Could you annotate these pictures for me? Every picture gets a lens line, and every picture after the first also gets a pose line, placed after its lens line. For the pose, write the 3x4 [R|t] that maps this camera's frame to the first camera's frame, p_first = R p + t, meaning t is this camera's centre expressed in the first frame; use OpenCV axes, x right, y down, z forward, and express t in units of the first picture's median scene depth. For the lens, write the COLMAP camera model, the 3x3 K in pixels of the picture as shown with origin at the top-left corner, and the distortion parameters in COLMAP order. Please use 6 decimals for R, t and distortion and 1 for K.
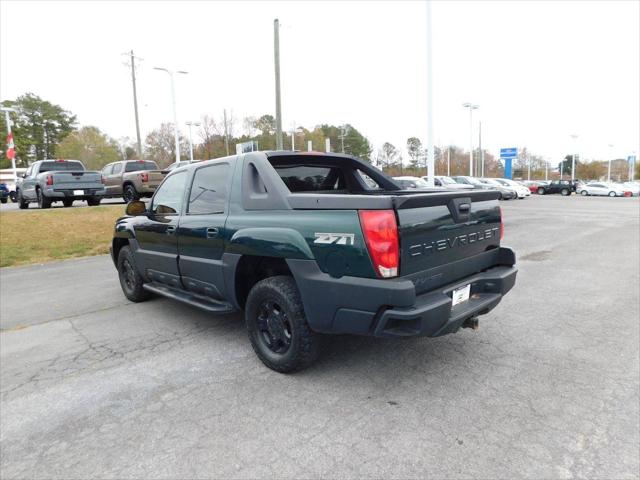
lens RADIAL K [[424.9, 0, 319.0], [0, 424.9, 242.1], [0, 0, 1]] dist [-0.085592, 0.065169]
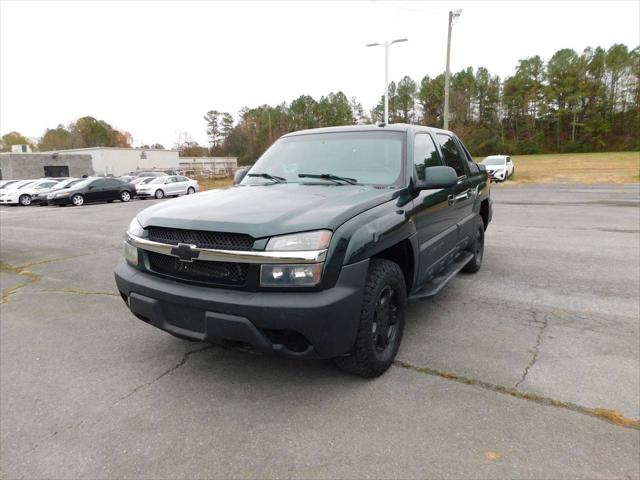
lens RADIAL K [[424.9, 0, 316.4], [0, 424.9, 243.9], [0, 0, 1]] dist [-0.085592, 0.065169]
pose [[-0.256211, -0.133984, 0.957290, -1.273017], [0.157921, 0.971239, 0.178203, -0.157954], [-0.953633, 0.196834, -0.227684, 1.662028]]
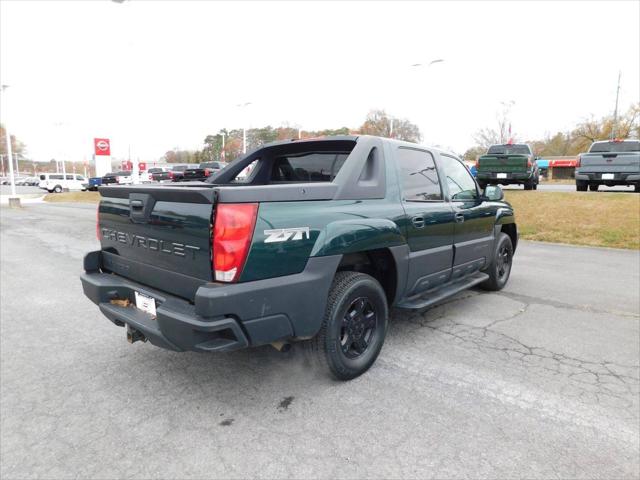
lens RADIAL K [[424.9, 0, 318.2], [0, 424.9, 241.0], [0, 0, 1]] dist [-0.085592, 0.065169]
pose [[0.075935, 0.183217, -0.980135, 0.945657], [-0.138454, 0.975389, 0.171604, -0.159965], [0.987453, 0.122673, 0.099434, 0.985586]]
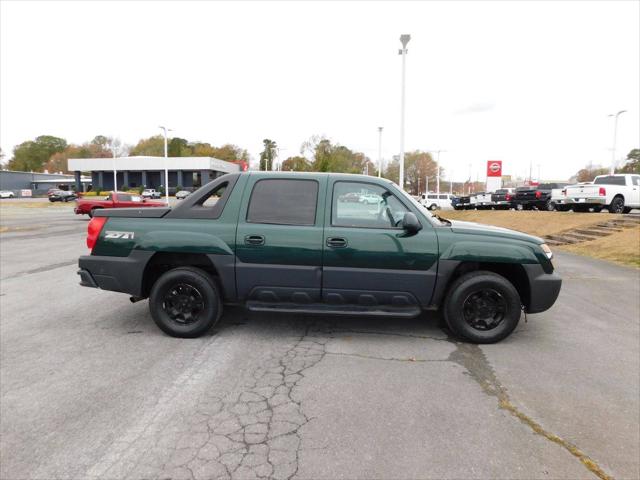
lens RADIAL K [[424.9, 0, 318.8], [0, 424.9, 241.2], [0, 0, 1]] dist [-0.085592, 0.065169]
pose [[-0.746388, 0.103119, -0.657474, 0.684068], [-0.065144, 0.971858, 0.226381, -0.332366], [0.662315, 0.211798, -0.718666, 2.174784]]
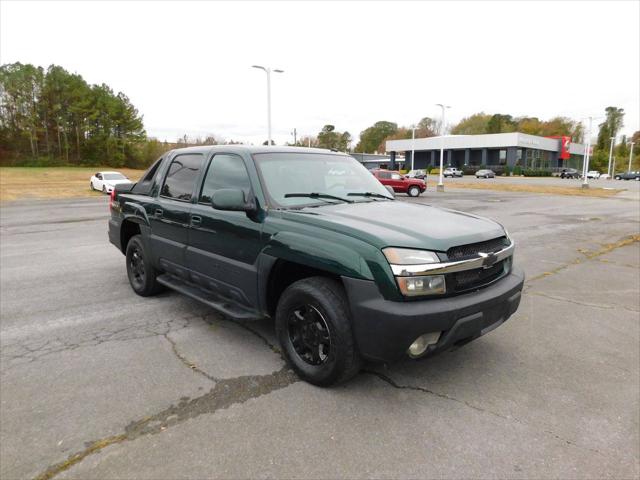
lens RADIAL K [[424.9, 0, 320.3], [0, 424.9, 242.2], [0, 0, 1]] dist [-0.085592, 0.065169]
pose [[-0.999319, 0.033851, 0.014685, -0.365184], [0.036642, 0.957261, 0.286894, -0.312505], [-0.004345, 0.287237, -0.957850, 2.386270]]
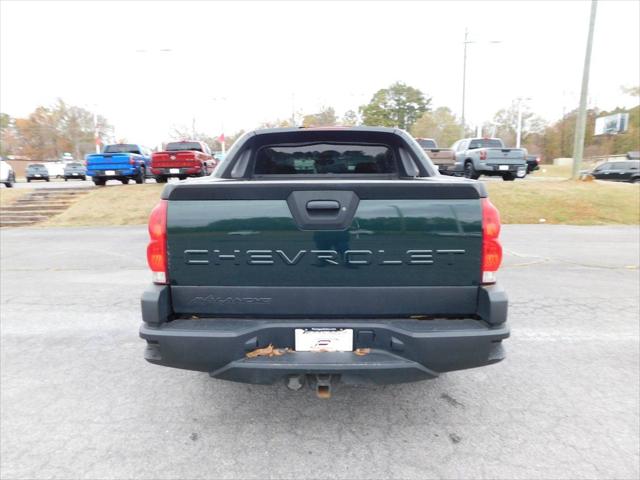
lens RADIAL K [[424.9, 0, 317.1], [0, 424.9, 240.9], [0, 0, 1]] dist [-0.085592, 0.065169]
pose [[0.700320, 0.147270, -0.698473, 0.600951], [-0.114136, 0.989000, 0.094088, -0.068516], [0.704645, 0.013829, 0.709425, 0.414484]]
